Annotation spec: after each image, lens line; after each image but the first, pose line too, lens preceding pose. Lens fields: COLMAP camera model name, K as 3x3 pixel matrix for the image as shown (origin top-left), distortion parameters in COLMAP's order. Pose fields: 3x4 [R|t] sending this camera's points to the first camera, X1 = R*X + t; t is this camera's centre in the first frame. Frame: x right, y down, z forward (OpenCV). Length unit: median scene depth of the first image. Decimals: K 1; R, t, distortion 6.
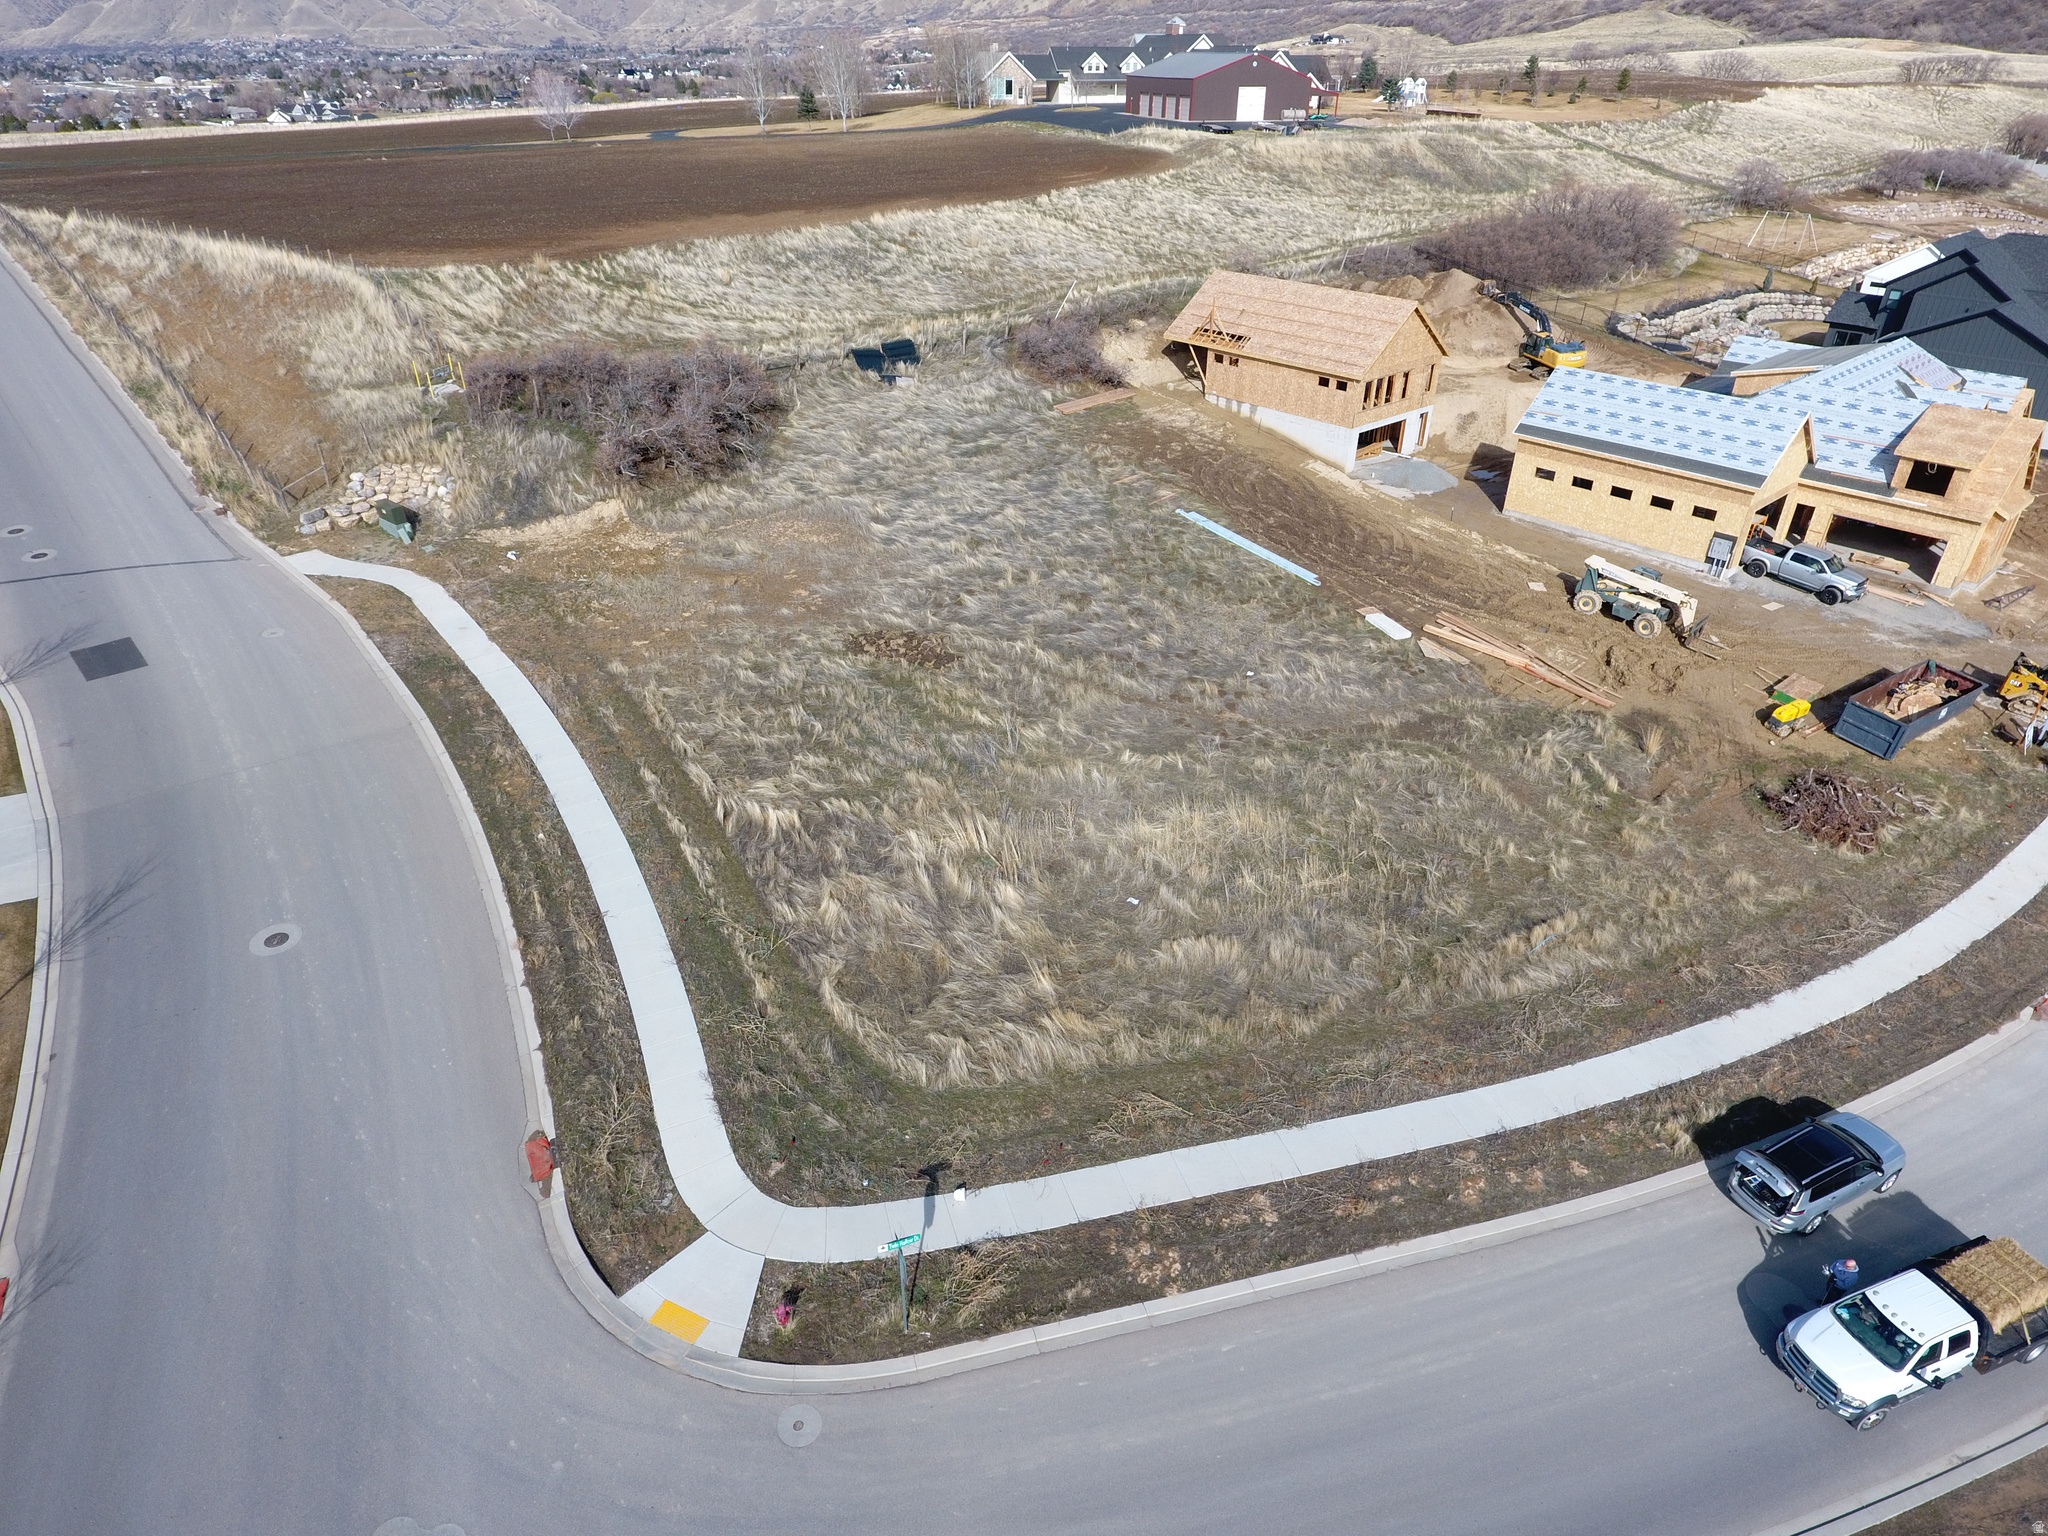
lens RADIAL K [[1202.7, 0, 1026.0], [0, 1202.7, 768.8], [0, 0, 1]] dist [-0.006422, 0.003118]
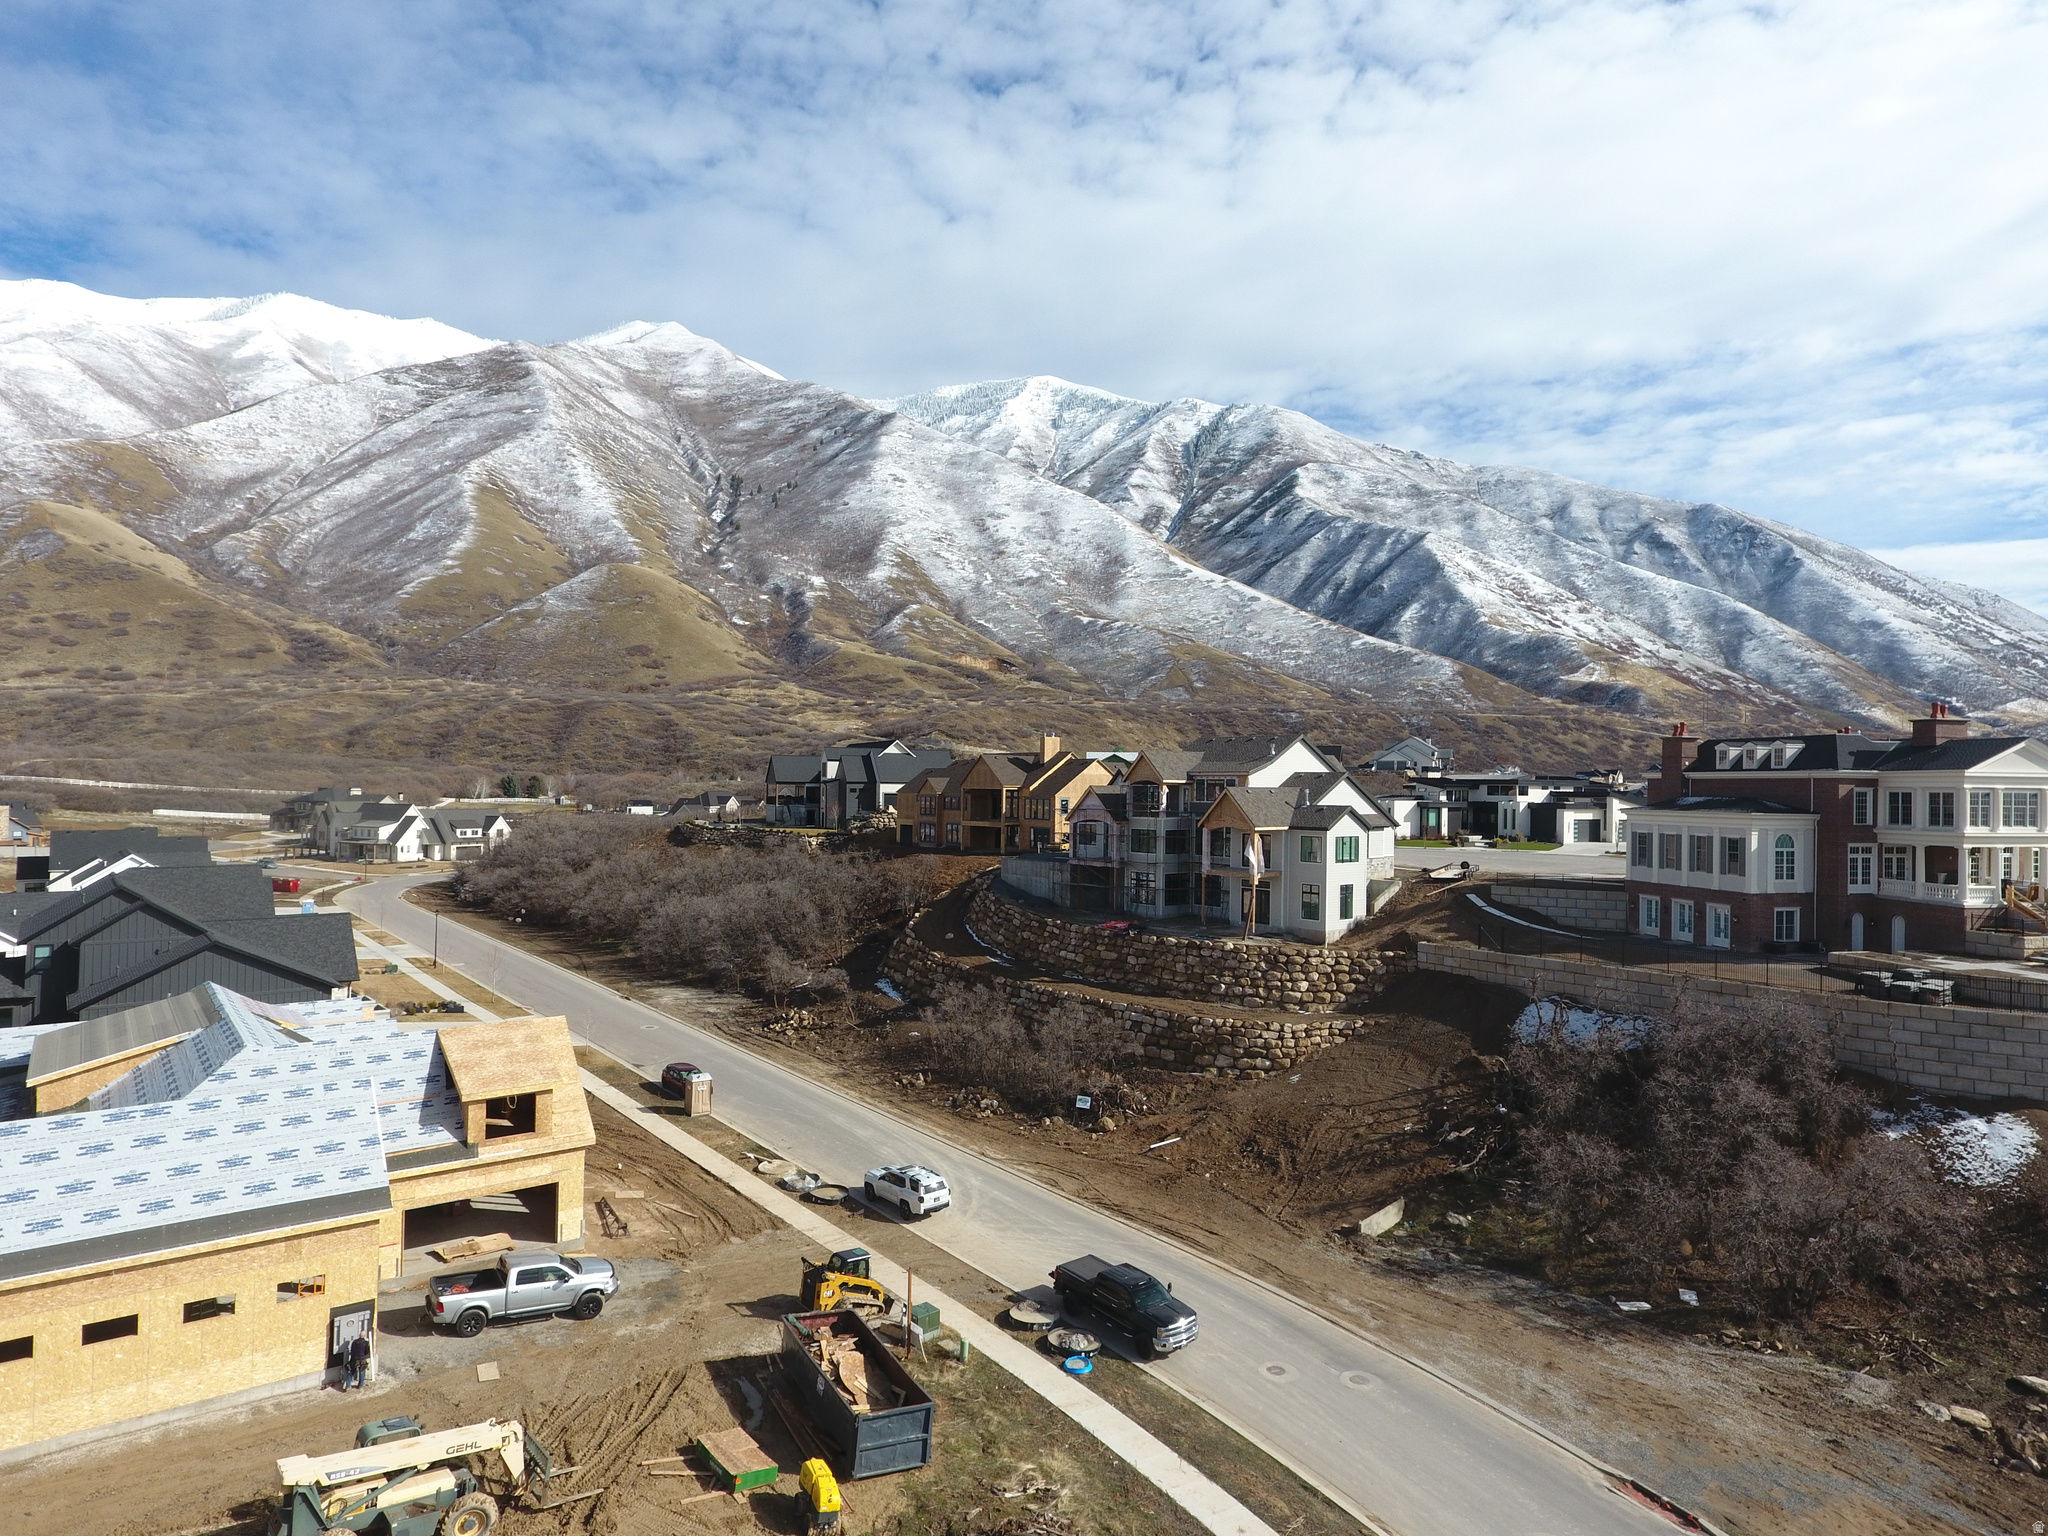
lens RADIAL K [[1202.7, 0, 1025.0], [0, 1202.7, 763.1], [0, 0, 1]] dist [-0.006422, 0.003118]
pose [[0.065755, 0.013108, 0.997750, 0.028938], [0.504803, 0.862082, -0.044594, -0.243918], [-0.860727, 0.506599, 0.050070, 0.595609]]
